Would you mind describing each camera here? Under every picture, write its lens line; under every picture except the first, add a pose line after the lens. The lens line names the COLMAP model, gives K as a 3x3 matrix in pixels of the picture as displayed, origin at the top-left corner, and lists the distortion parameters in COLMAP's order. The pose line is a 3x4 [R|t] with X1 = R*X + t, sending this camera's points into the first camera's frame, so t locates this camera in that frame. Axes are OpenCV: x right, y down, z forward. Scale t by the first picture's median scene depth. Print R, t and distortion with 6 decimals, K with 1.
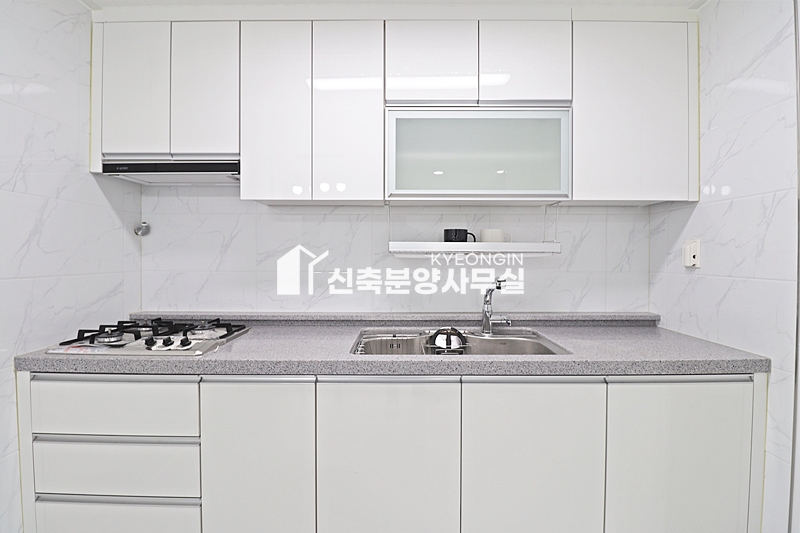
lens RADIAL K [[372.4, 0, 399.2], [0, 372.4, 259.8], [0, 0, 1]] dist [-0.001588, -0.012153]
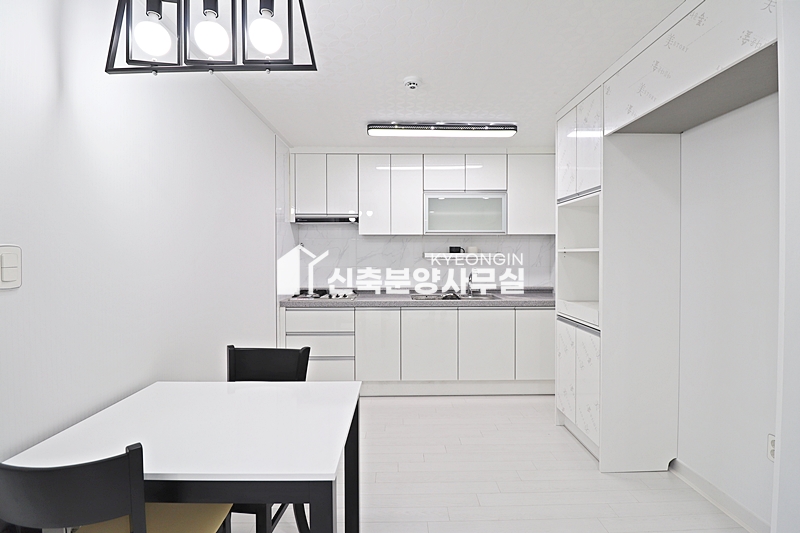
lens RADIAL K [[372.4, 0, 400.1], [0, 372.4, 260.5], [0, 0, 1]] dist [-0.001588, -0.012153]
pose [[0.999941, -0.004004, 0.010122, -0.200155], [0.003937, 0.999970, 0.006650, -0.020177], [-0.010148, -0.006610, 0.999927, -1.217826]]
